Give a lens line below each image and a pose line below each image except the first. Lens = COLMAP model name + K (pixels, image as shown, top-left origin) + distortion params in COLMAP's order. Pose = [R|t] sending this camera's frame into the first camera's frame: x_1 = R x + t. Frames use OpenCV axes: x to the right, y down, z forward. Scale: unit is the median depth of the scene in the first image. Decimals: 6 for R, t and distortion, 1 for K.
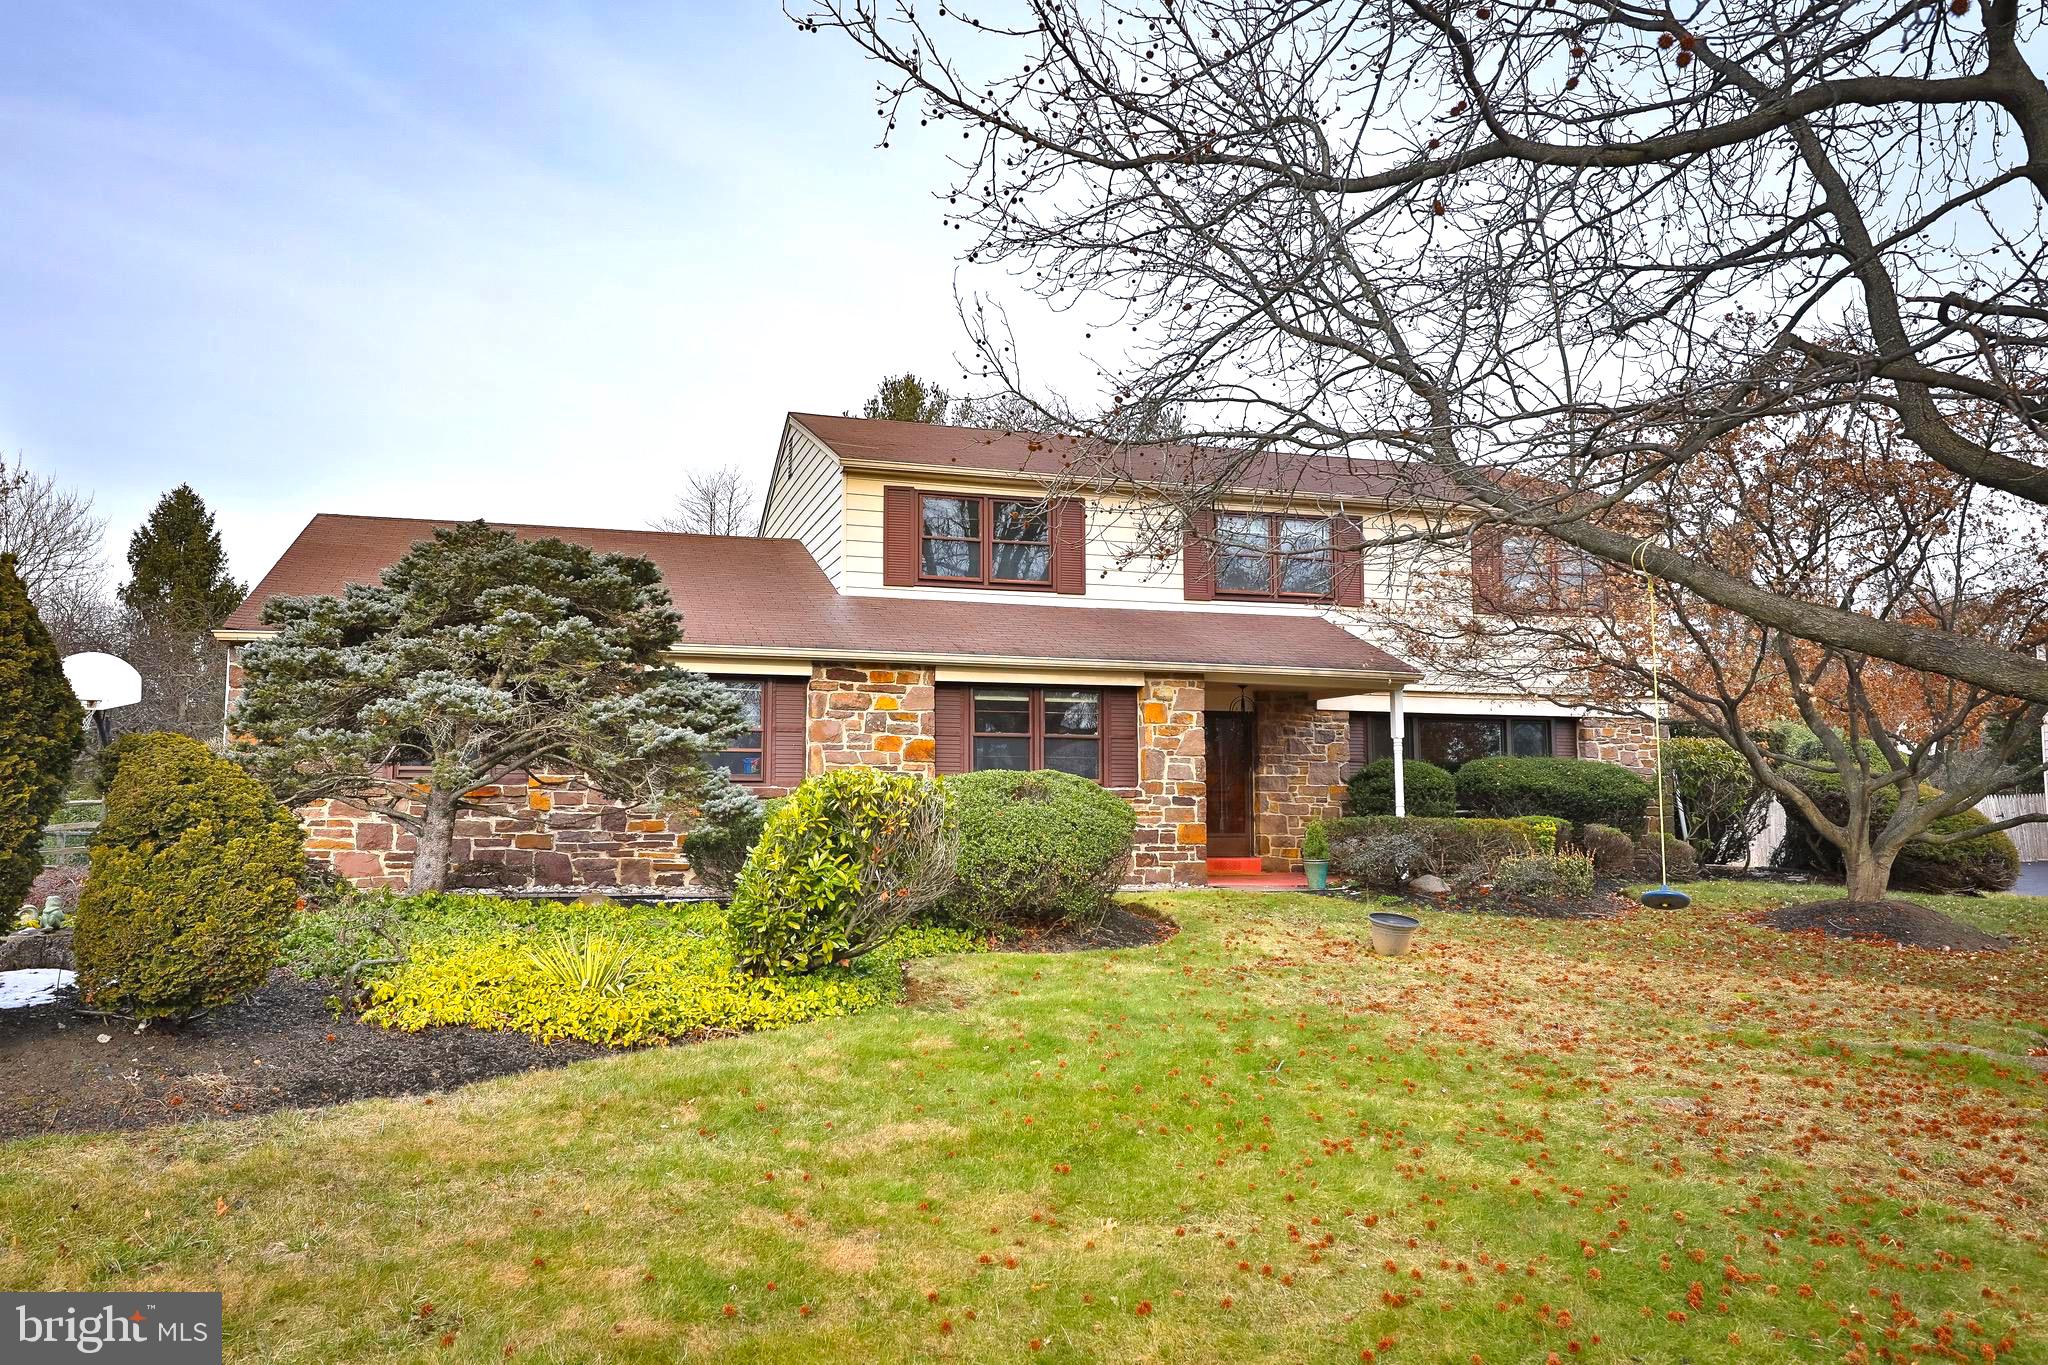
lens RADIAL K [[1467.7, 0, 1018.4], [0, 1467.7, 651.3], [0, 0, 1]] dist [-0.000126, 0.001988]
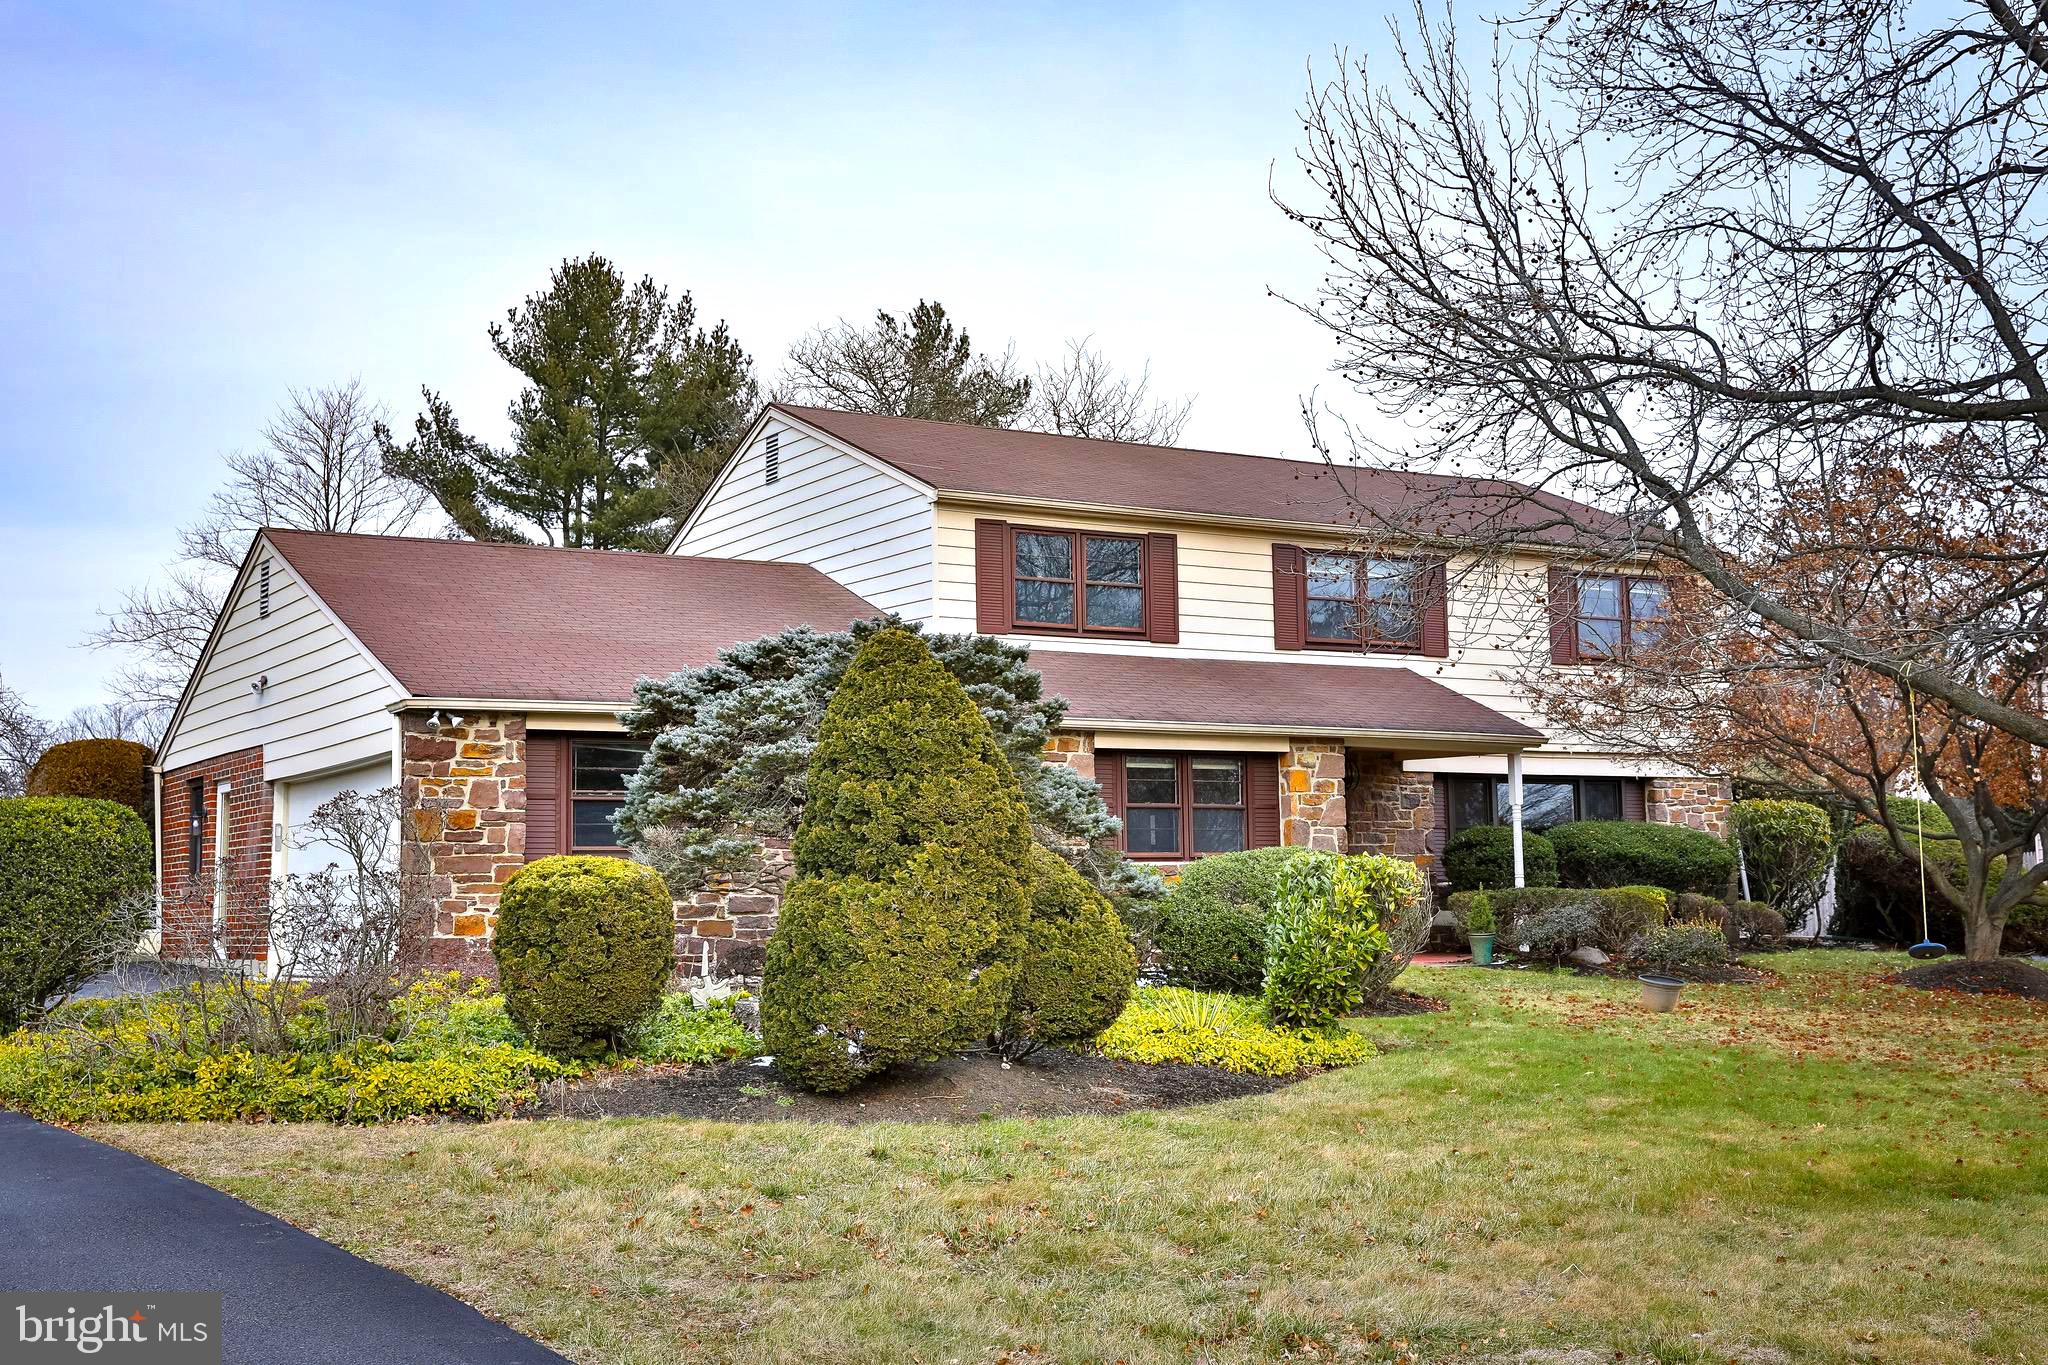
lens RADIAL K [[2350.6, 0, 1104.1], [0, 2350.6, 681.3], [0, 0, 1]] dist [0.010516, 0.003186]
pose [[0.963708, 0.009892, 0.266776, -0.395530], [-0.015980, 0.999659, 0.020660, -0.046635], [-0.266481, -0.024173, 0.963537, -0.378086]]
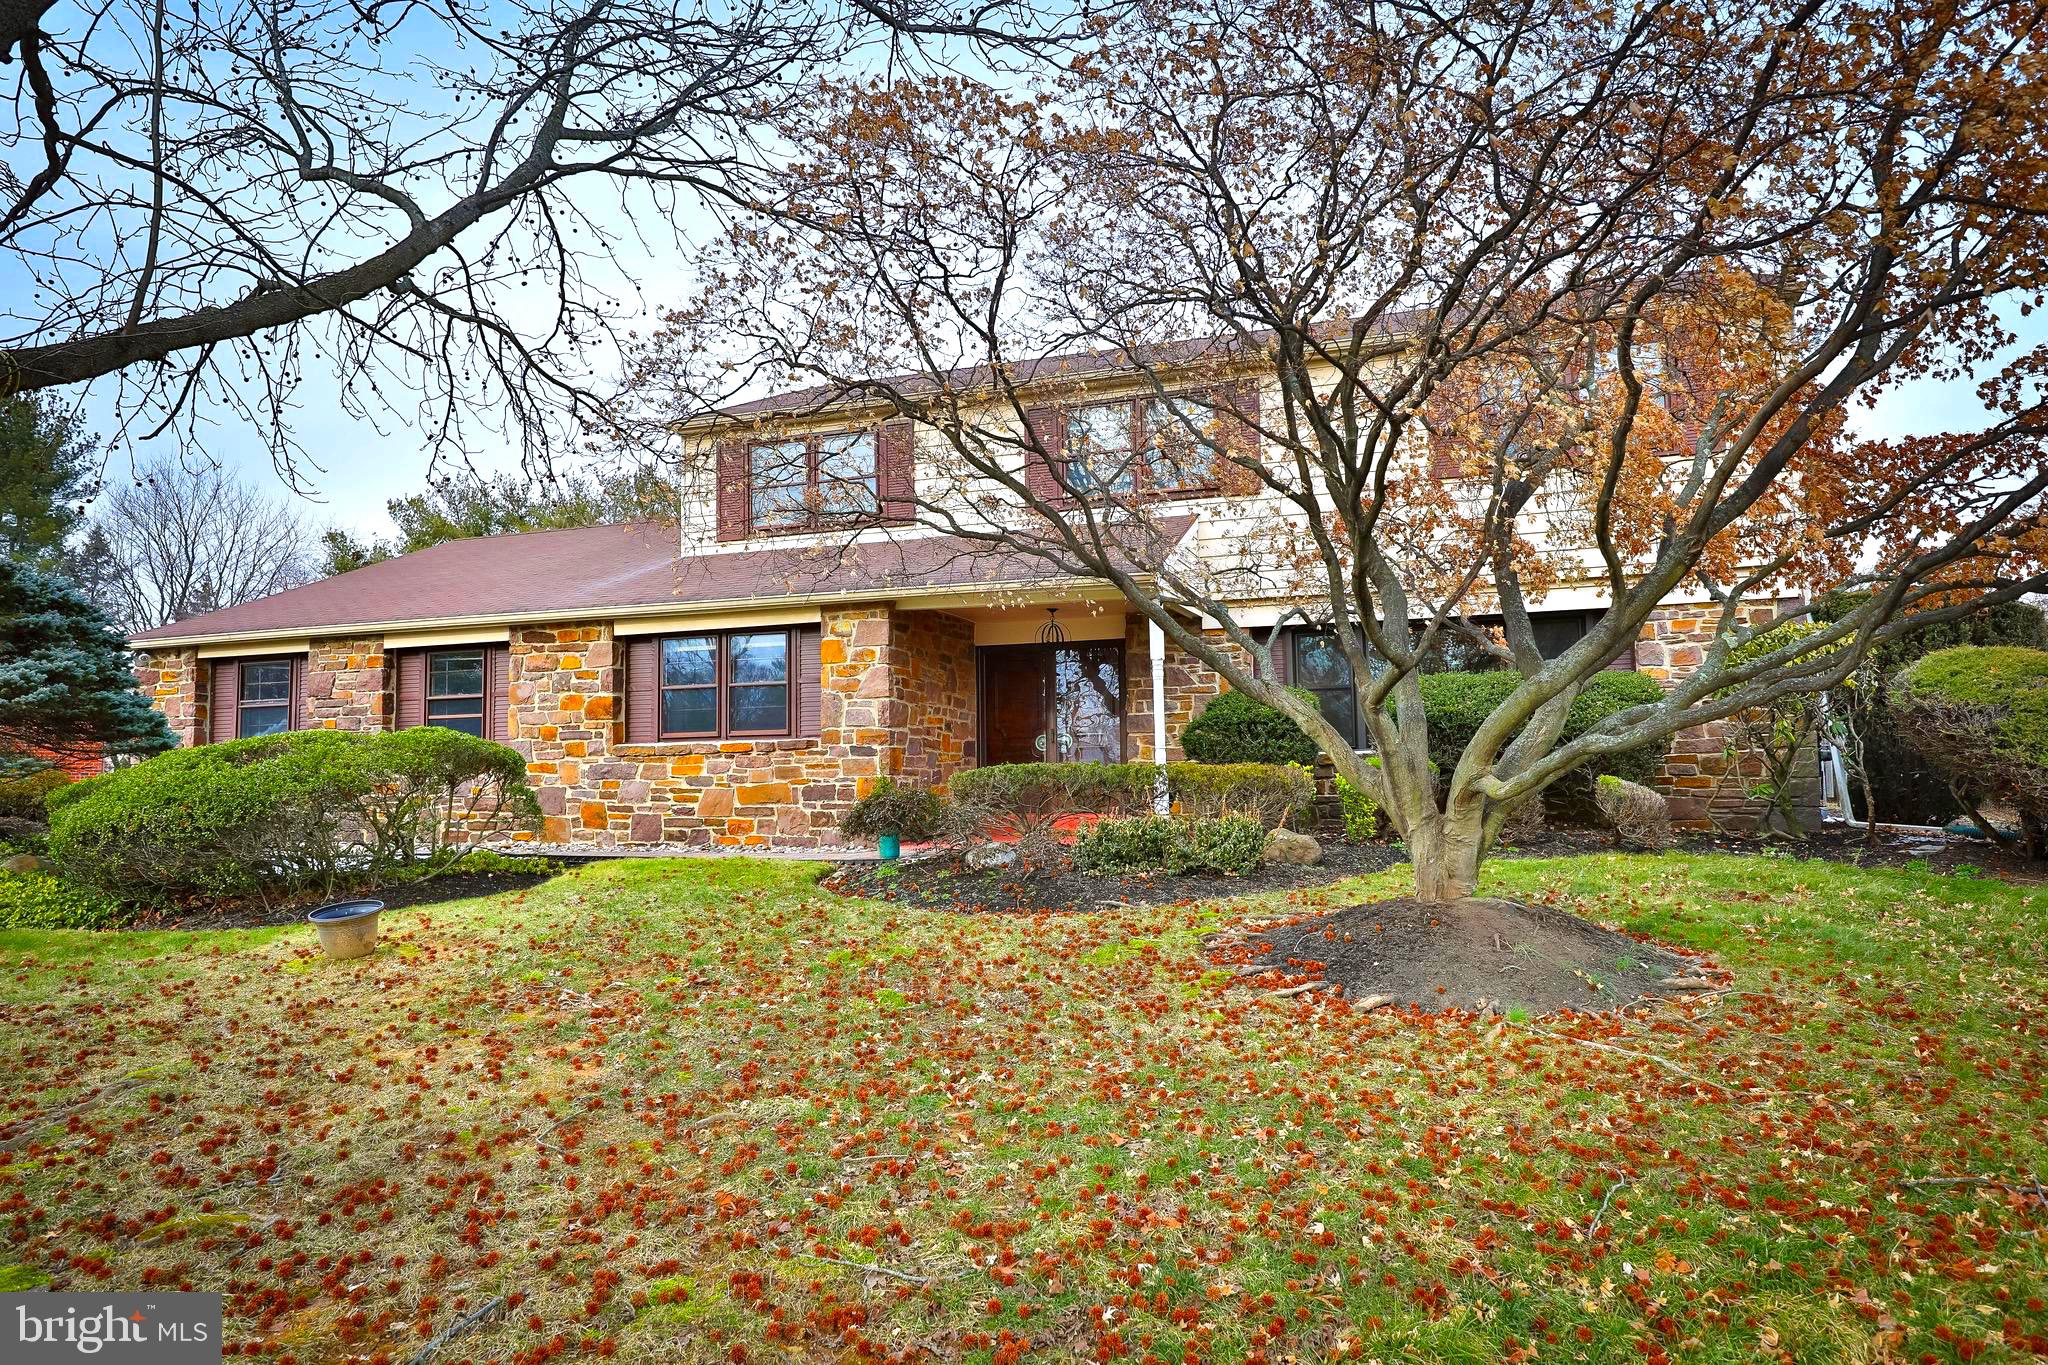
lens RADIAL K [[1313.8, 0, 1024.0], [0, 1313.8, 682.5], [0, 0, 1]] dist [0.000752, 0.000213]
pose [[0.810696, -0.058723, -0.582515, 0.591924], [0.085861, 0.996125, 0.019075, 0.051182], [0.579137, -0.065479, 0.812596, 0.398131]]
